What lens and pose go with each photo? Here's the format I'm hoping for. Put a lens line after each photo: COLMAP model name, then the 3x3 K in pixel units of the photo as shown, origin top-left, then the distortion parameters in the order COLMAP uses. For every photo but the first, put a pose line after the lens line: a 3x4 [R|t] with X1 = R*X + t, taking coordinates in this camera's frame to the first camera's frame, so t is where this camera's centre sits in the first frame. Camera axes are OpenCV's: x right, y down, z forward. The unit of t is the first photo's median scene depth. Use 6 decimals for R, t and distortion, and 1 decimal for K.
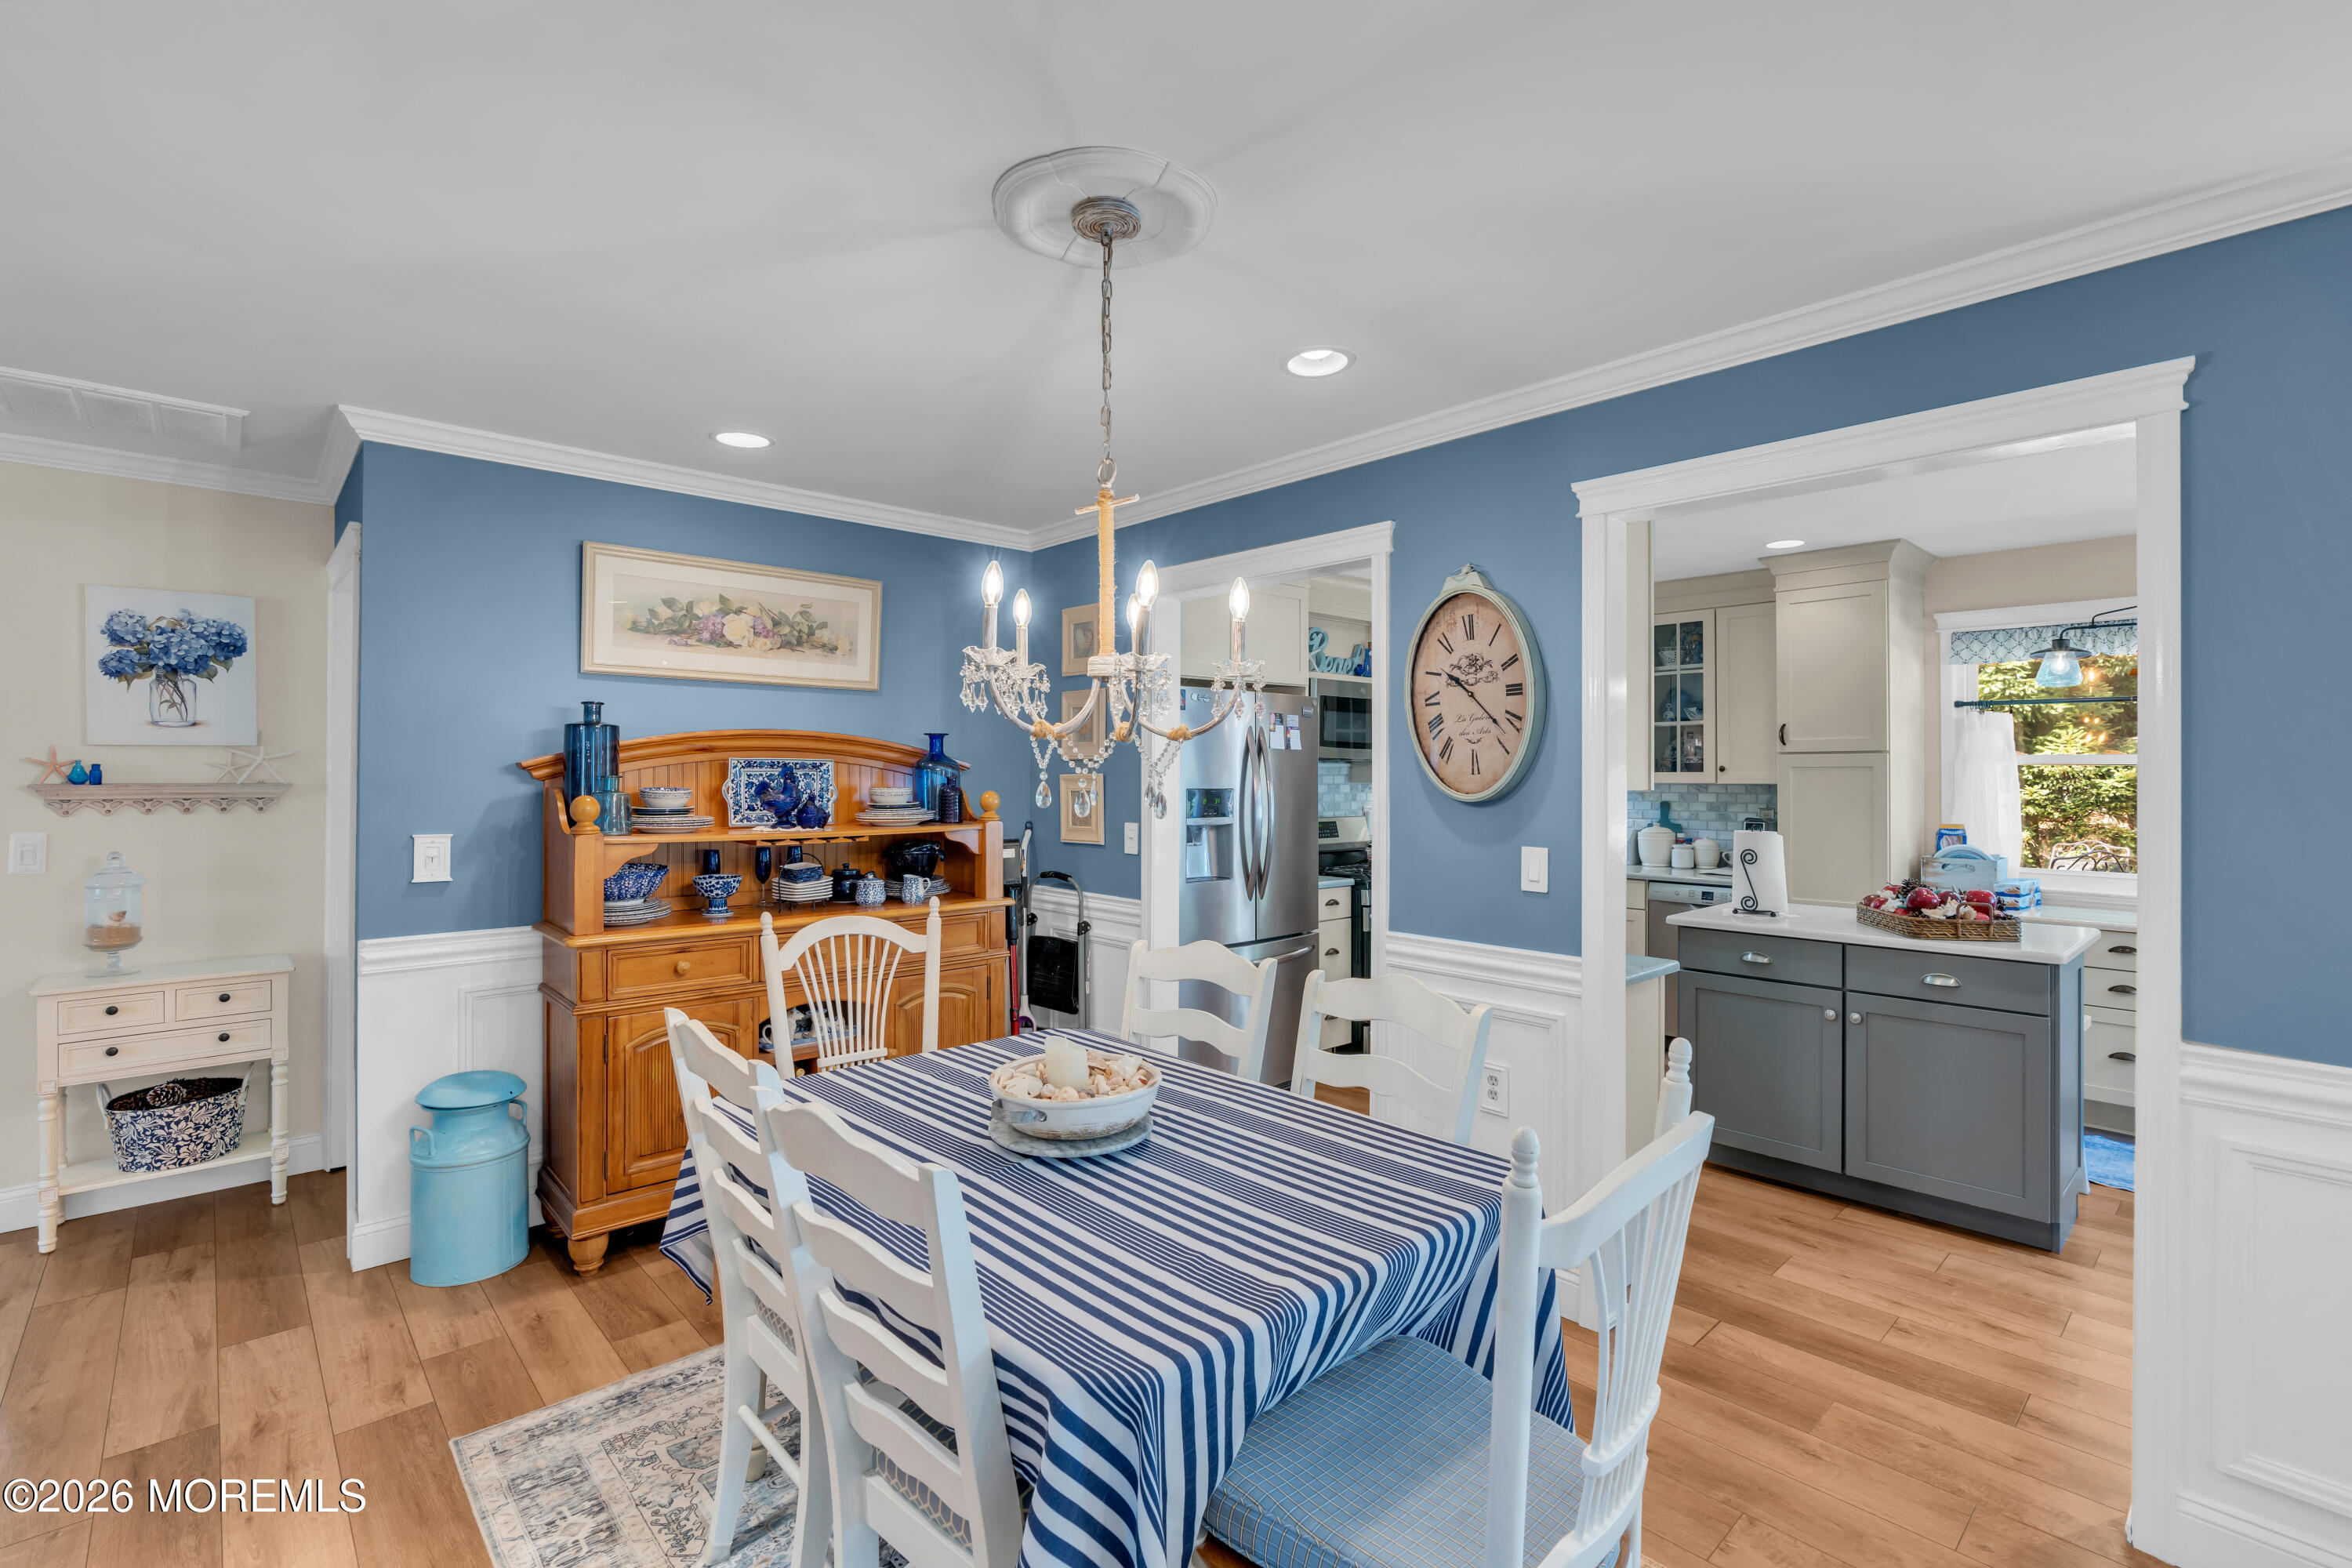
lens RADIAL K [[1052.9, 0, 1187.3], [0, 1052.9, 769.2], [0, 0, 1]] dist [-0.012474, 0.003783]
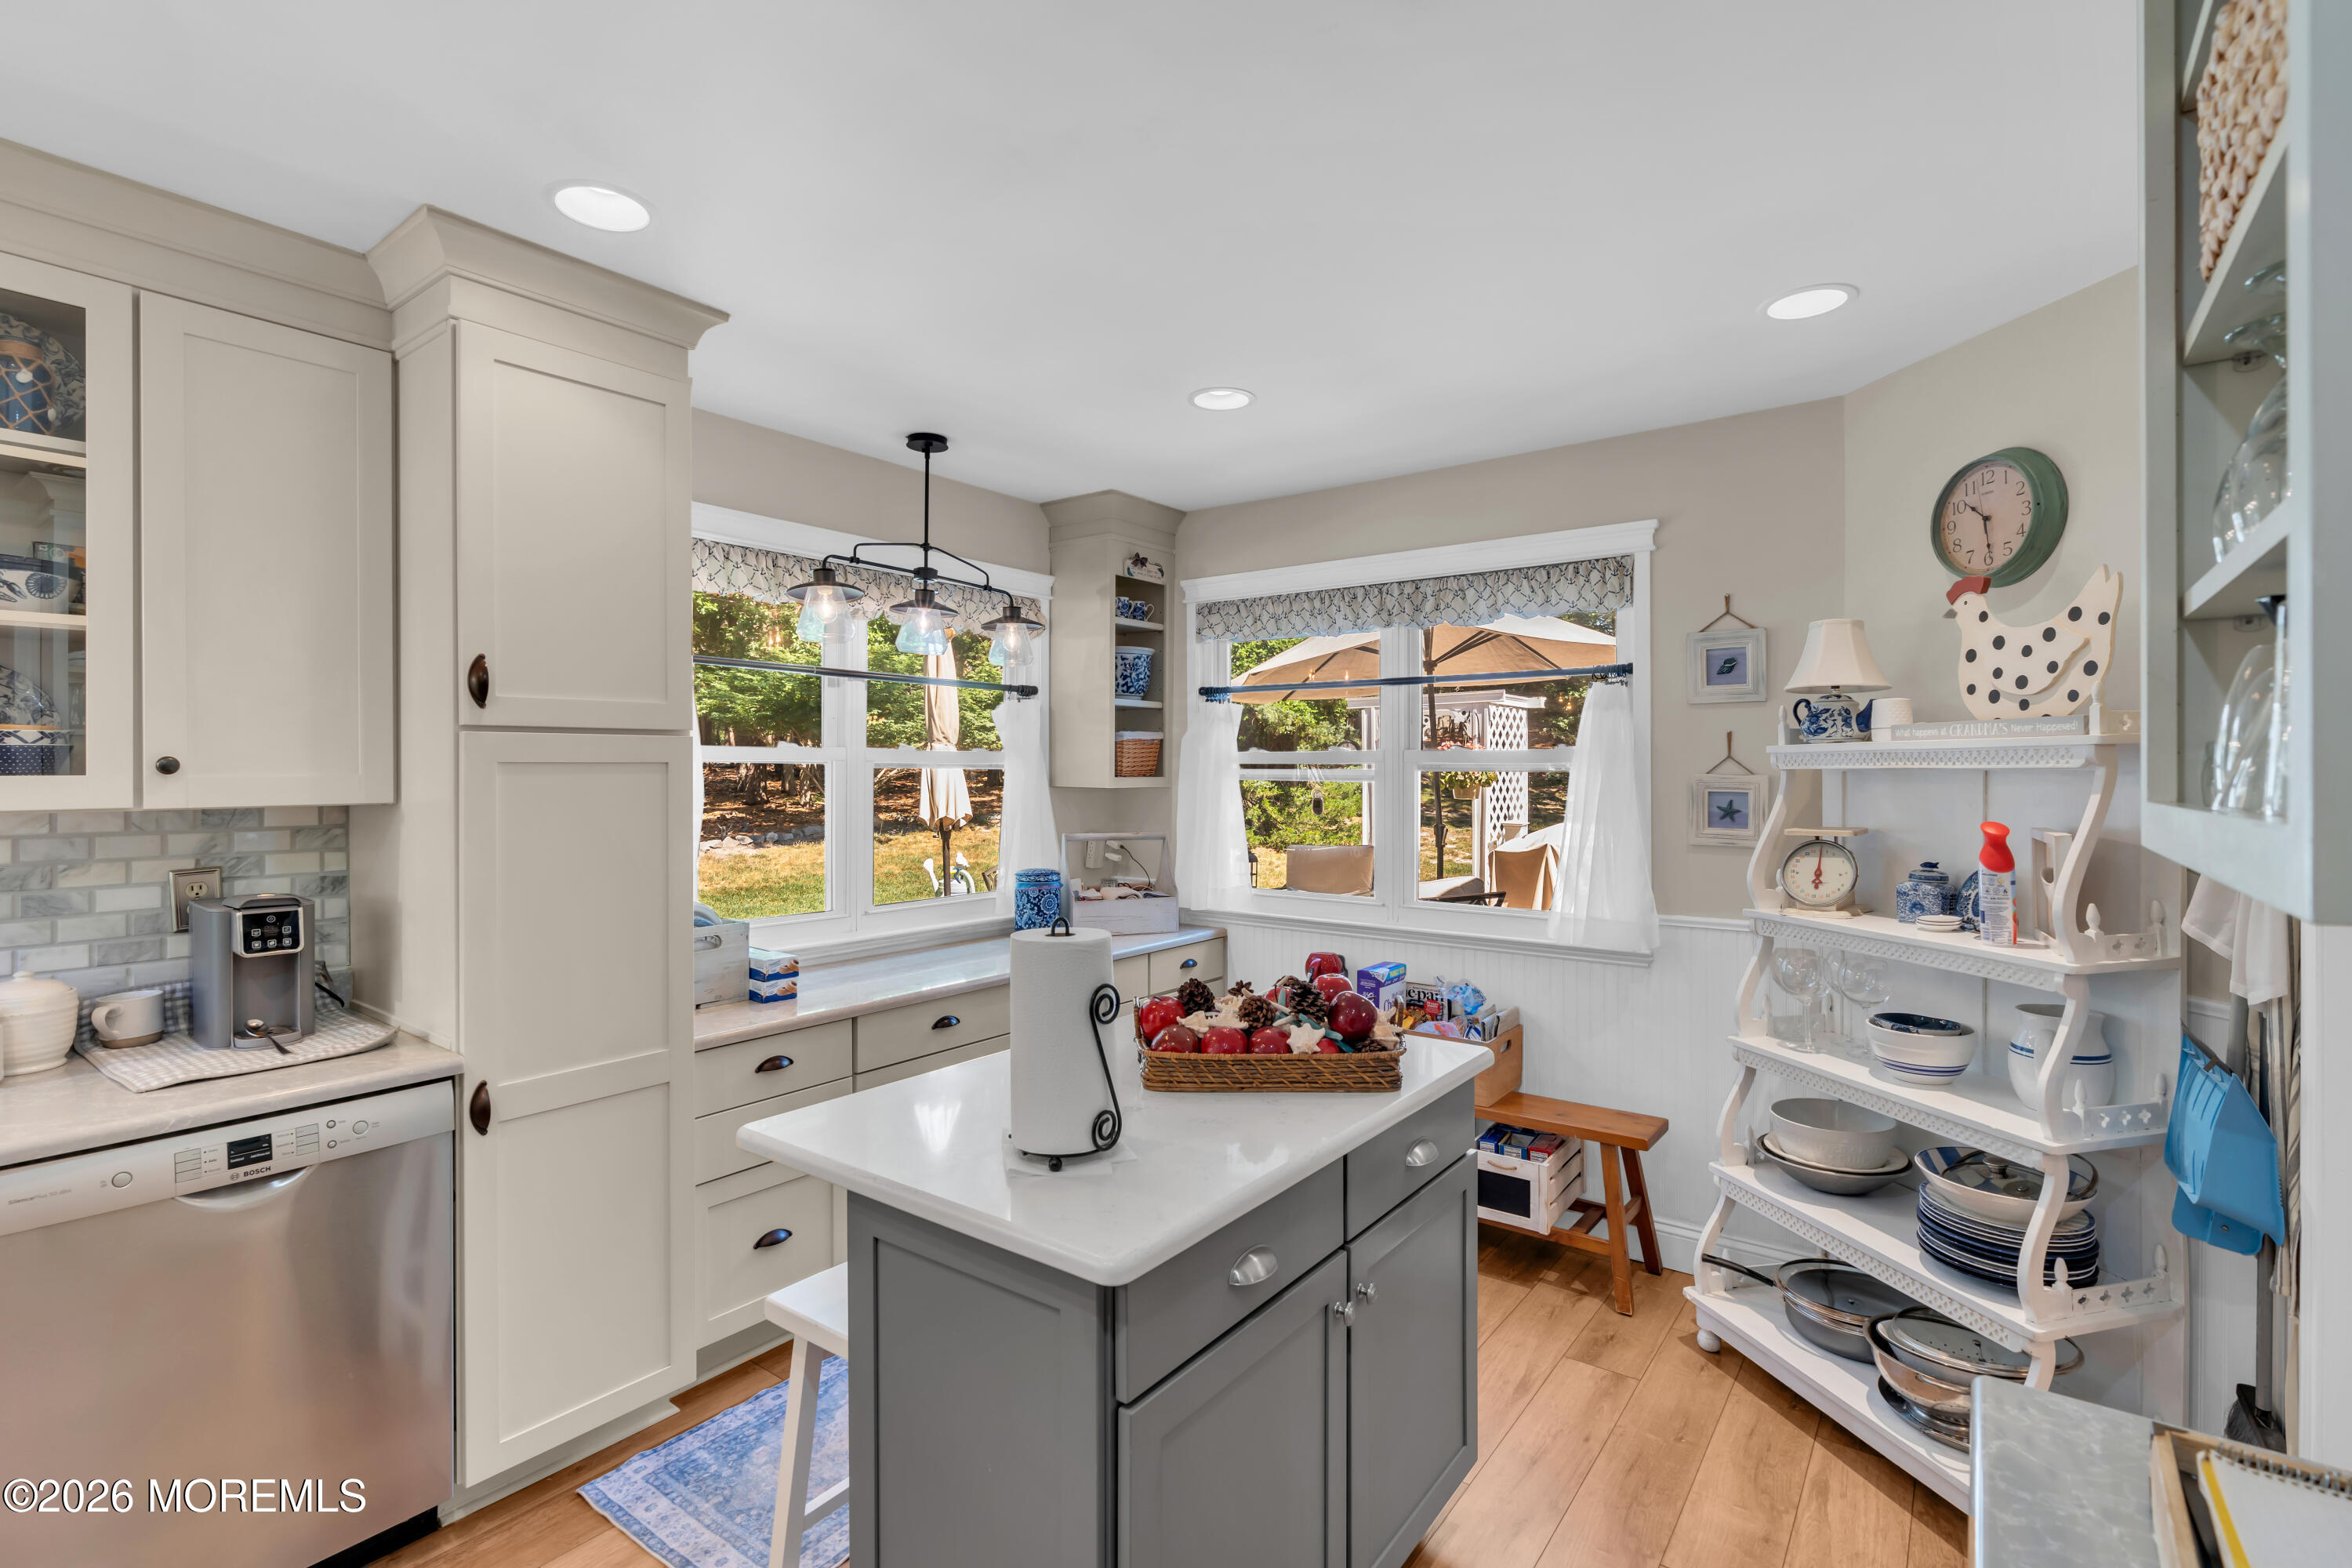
lens RADIAL K [[1052.9, 0, 1168.6], [0, 1052.9, 774.7], [0, 0, 1]] dist [-0.012474, 0.003783]
pose [[-0.188377, -0.006599, 0.982075, 0.190032], [-0.004114, 0.999974, 0.005930, -0.000927], [-0.982088, -0.002923, -0.188399, 1.234979]]
